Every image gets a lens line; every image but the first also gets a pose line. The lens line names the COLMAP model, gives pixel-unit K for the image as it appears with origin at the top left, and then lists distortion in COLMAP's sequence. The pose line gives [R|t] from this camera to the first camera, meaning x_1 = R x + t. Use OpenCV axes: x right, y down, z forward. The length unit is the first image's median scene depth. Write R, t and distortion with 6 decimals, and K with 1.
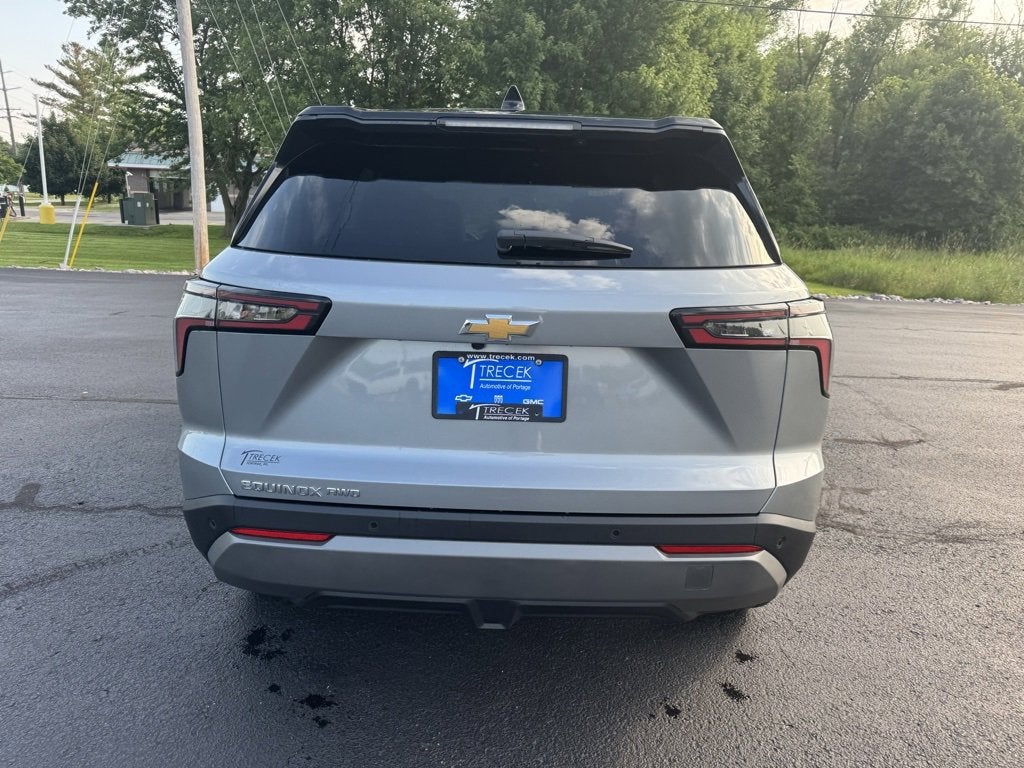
lens RADIAL K [[726.7, 0, 516.8], [0, 726.7, 377.6], [0, 0, 1]] dist [0.009878, -0.003163]
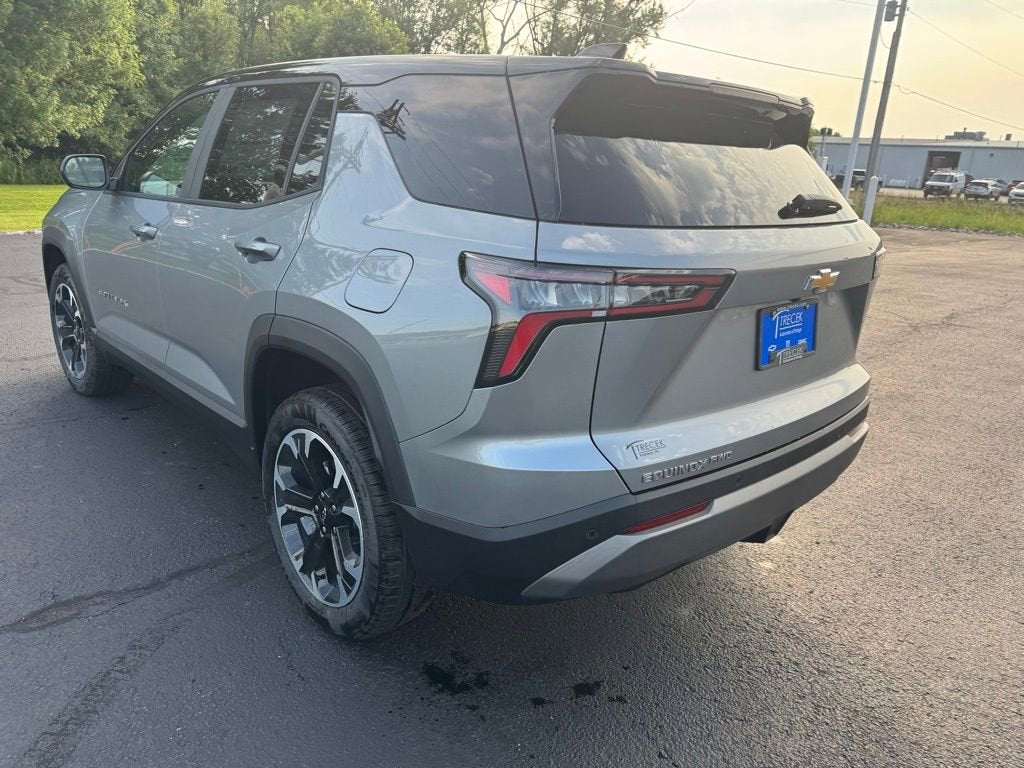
lens RADIAL K [[721.7, 0, 512.0], [0, 721.7, 384.0], [0, 0, 1]] dist [0.008122, -0.002834]
pose [[0.727481, -0.200909, 0.656054, -0.079594], [0.130399, 0.979226, 0.155280, -0.010299], [-0.673623, -0.027414, 0.738567, 0.032471]]
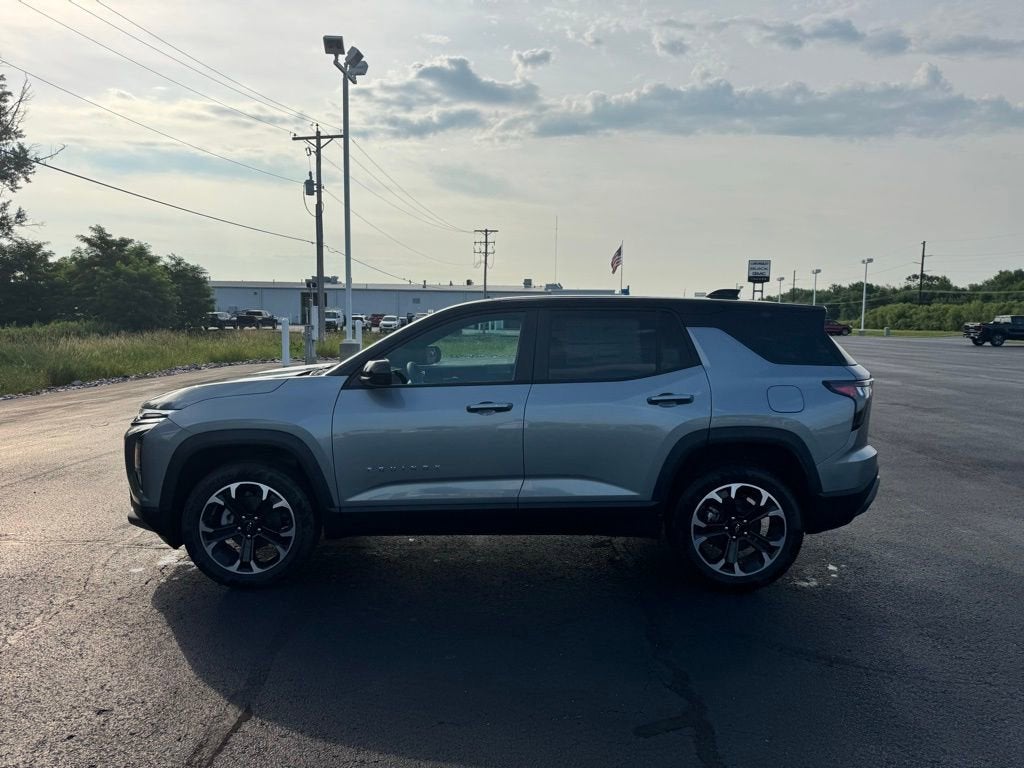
lens RADIAL K [[726.7, 0, 516.8], [0, 726.7, 377.6], [0, 0, 1]] dist [0.009878, -0.003163]
pose [[0.000028, -0.115776, 0.993275, -0.184543], [0.222712, 0.968329, 0.112862, -0.042059], [-0.974884, 0.221211, 0.025812, 0.131033]]
